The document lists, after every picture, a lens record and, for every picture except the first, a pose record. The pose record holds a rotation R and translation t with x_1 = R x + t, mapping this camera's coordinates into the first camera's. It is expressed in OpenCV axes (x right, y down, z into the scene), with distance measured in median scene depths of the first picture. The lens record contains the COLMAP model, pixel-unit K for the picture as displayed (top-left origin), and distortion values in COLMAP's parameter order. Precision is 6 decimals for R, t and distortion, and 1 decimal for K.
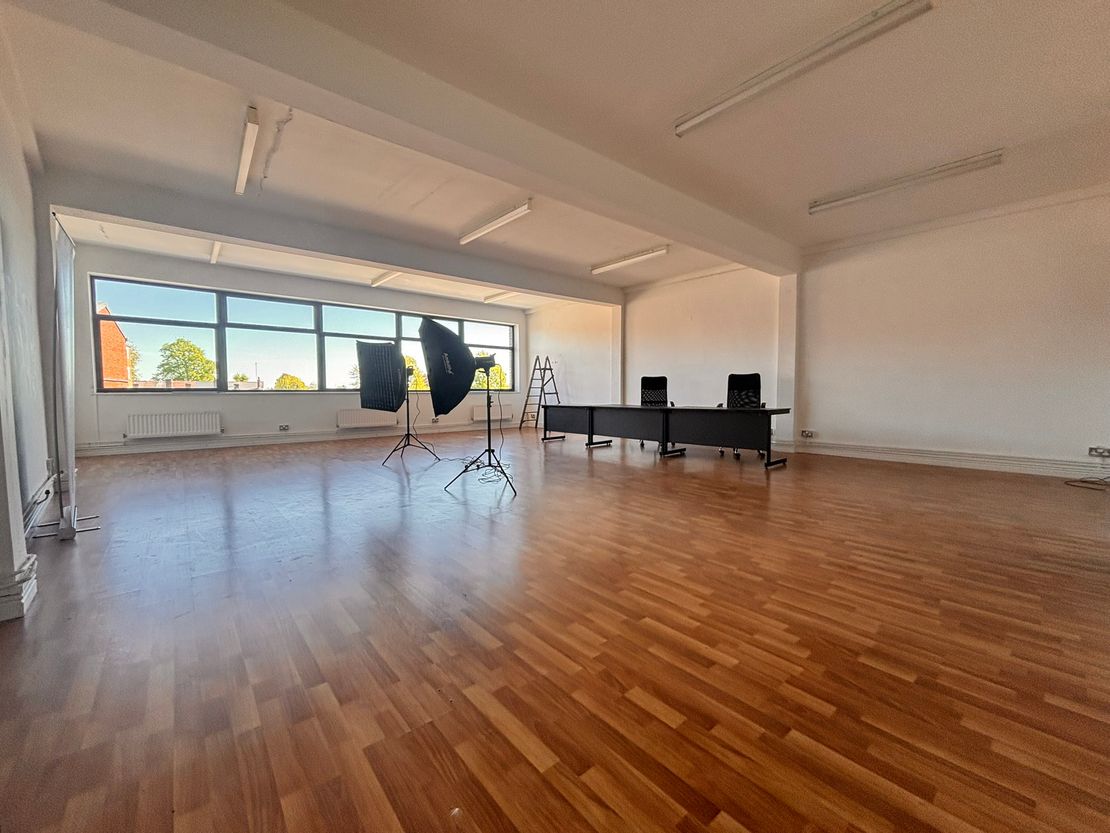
lens RADIAL K [[445.7, 0, 555.0], [0, 445.7, 416.5], [0, 0, 1]] dist [0.001925, 0.000004]
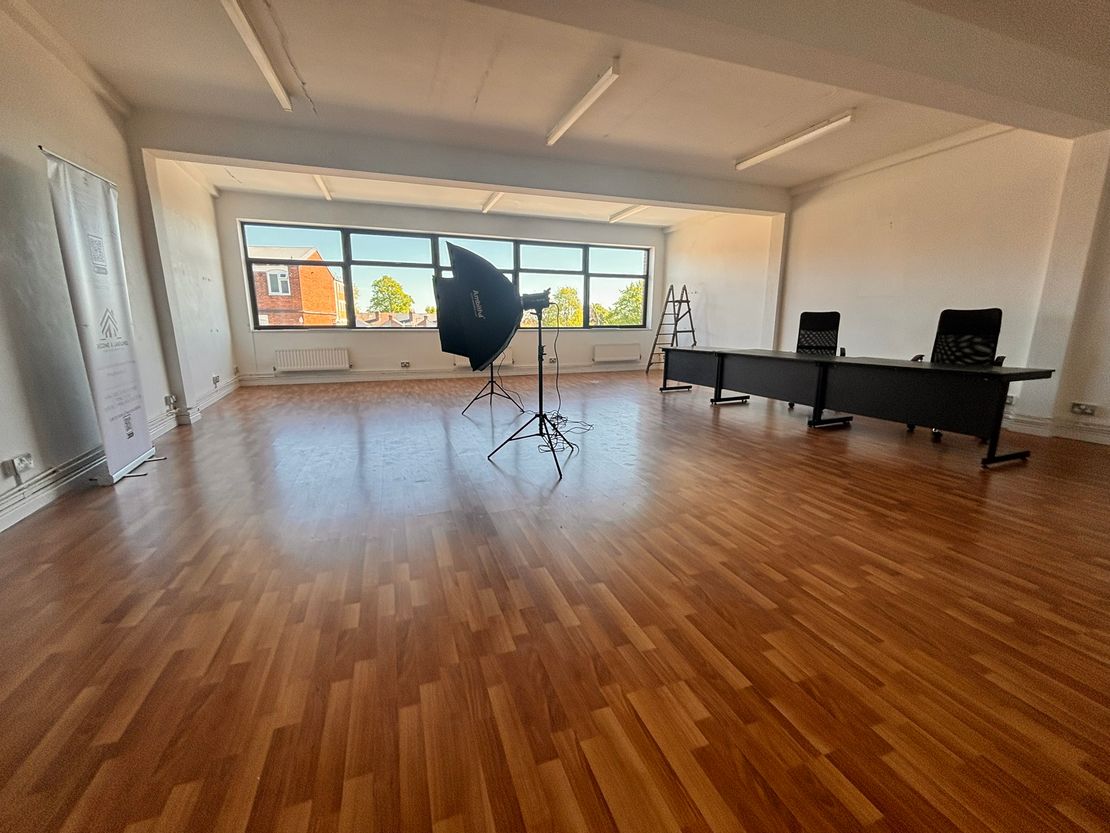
lens RADIAL K [[451.7, 0, 555.7], [0, 451.7, 414.8], [0, 0, 1]] dist [-0.003755, 0.000174]
pose [[0.938091, 0.072707, -0.338672, 0.083270], [-0.022522, 0.988457, 0.149821, -0.025749], [0.345655, -0.132918, 0.928900, 0.152921]]
